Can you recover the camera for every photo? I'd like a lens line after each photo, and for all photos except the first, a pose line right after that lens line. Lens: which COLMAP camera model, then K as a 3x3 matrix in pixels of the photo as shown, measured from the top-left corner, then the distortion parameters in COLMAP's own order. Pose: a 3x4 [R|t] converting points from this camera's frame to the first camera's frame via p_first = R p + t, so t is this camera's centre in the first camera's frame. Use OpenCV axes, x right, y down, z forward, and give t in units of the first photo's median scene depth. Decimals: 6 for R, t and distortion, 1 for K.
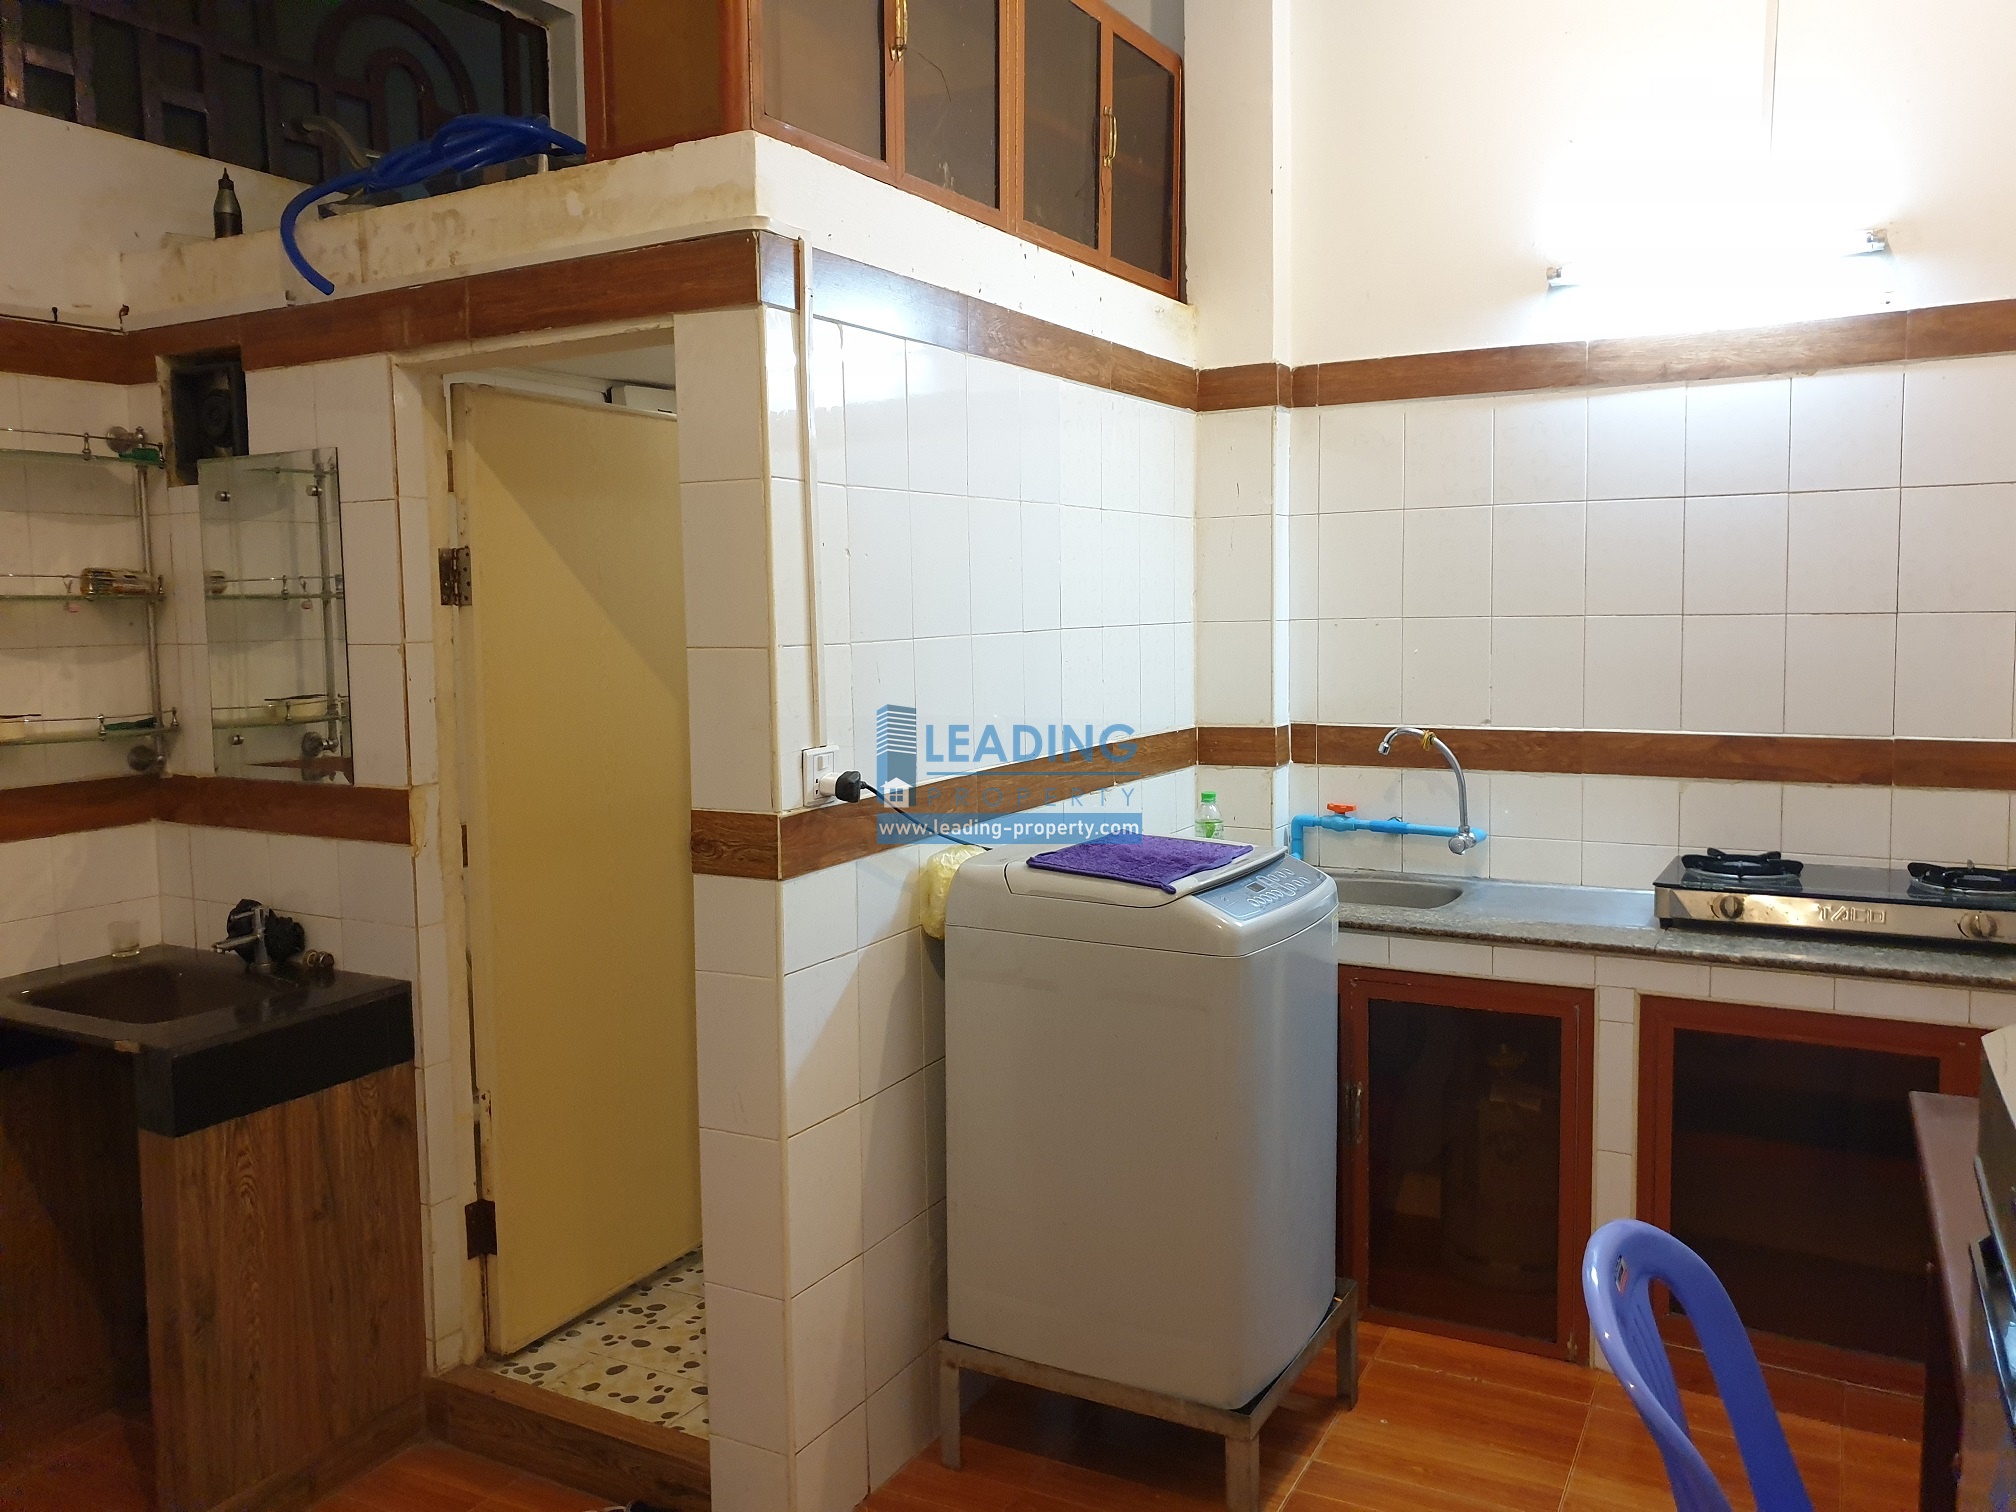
lens RADIAL K [[1556.9, 0, 1011.1], [0, 1556.9, 738.2], [0, 0, 1]] dist [0.036115, -0.036144]
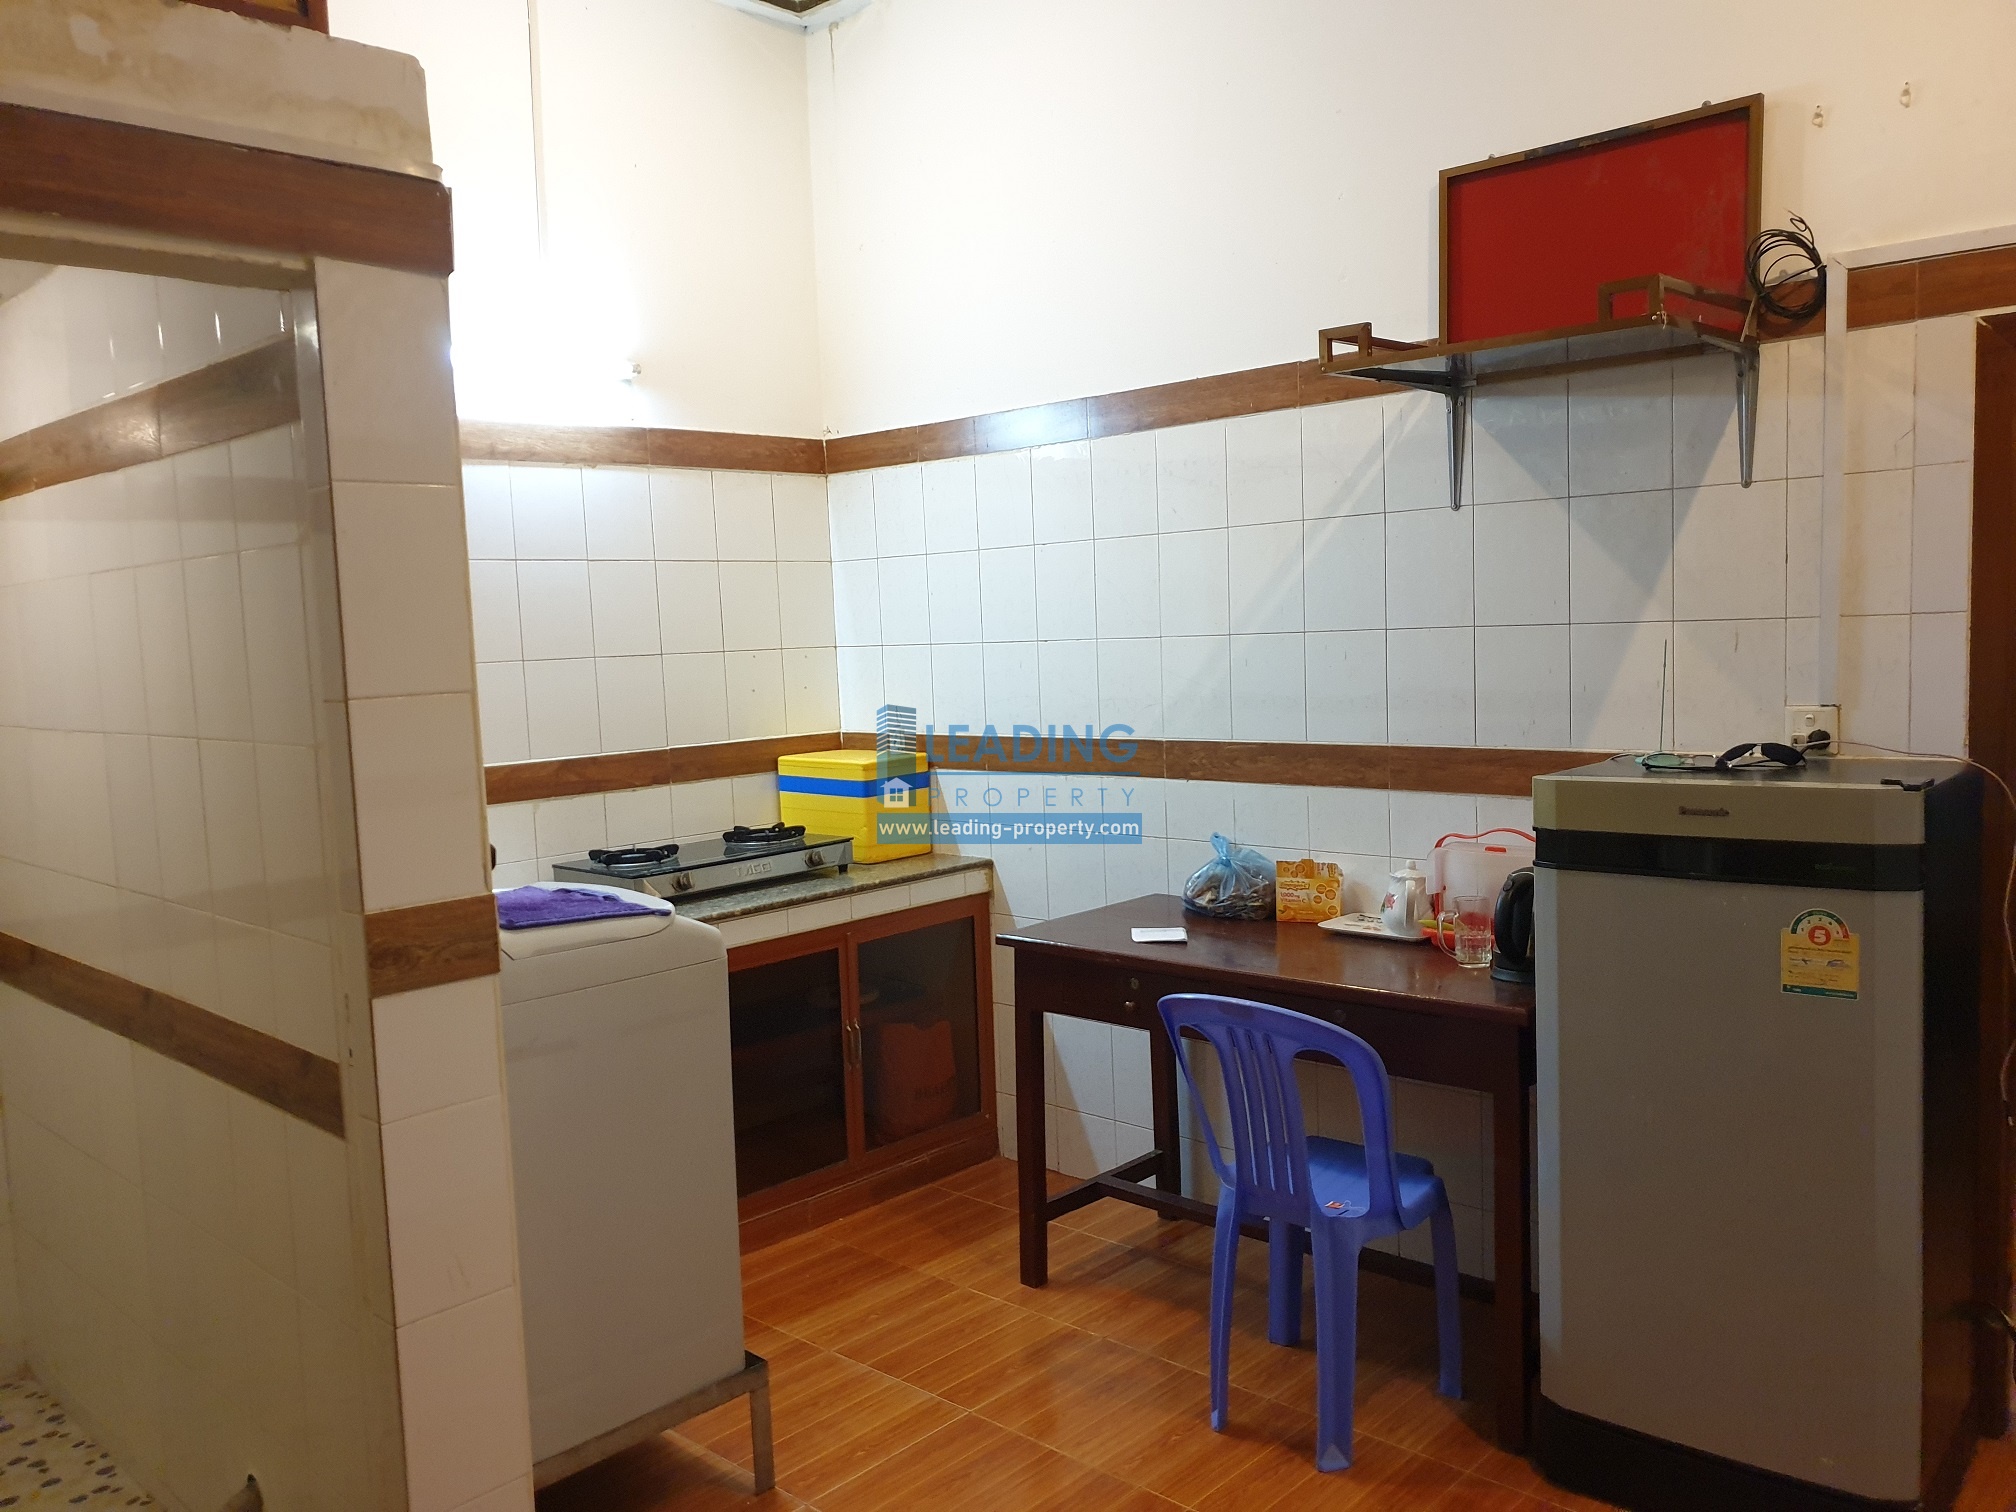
lens RADIAL K [[1556.9, 0, 989.4], [0, 1556.9, 765.5], [0, 0, 1]] dist [0.036115, -0.036144]
pose [[0.267109, -0.082690, 0.960112, -0.681774], [0.117293, 0.991694, 0.052778, -0.024477], [-0.956501, 0.098517, 0.274590, 0.400968]]
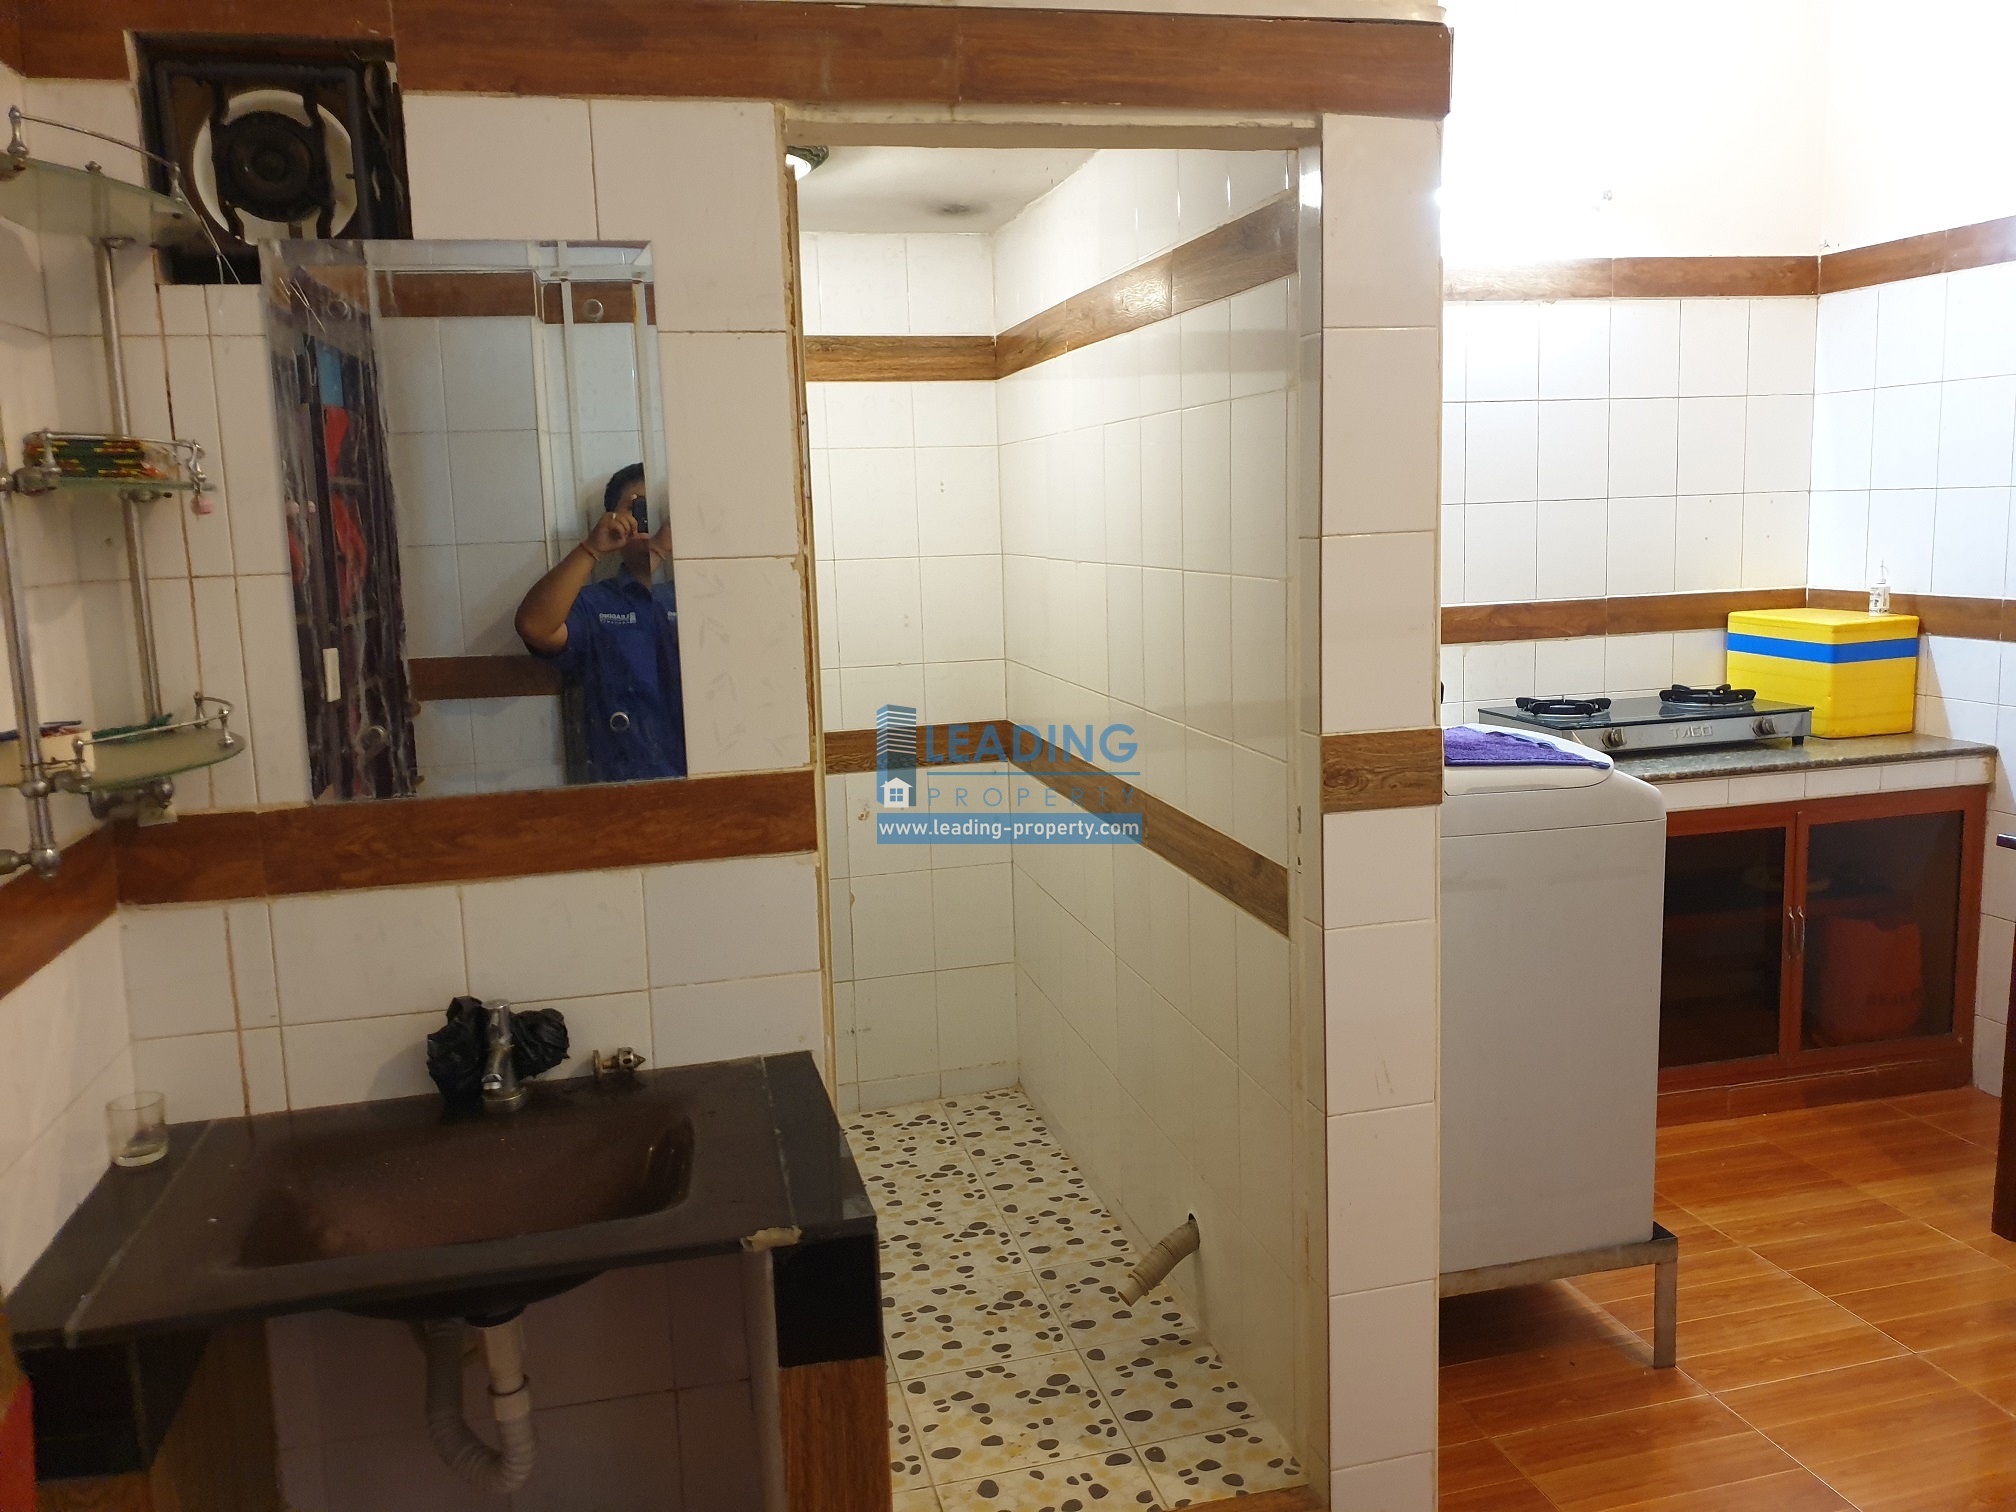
lens RADIAL K [[1556.9, 0, 1001.4], [0, 1556.9, 731.4], [0, 0, 1]] dist [0.036115, -0.036144]
pose [[0.739145, -0.106879, 0.665013, -0.703385], [0.079498, 0.994272, 0.071436, -0.023070], [-0.668839, 0.000066, 0.743407, 0.409098]]
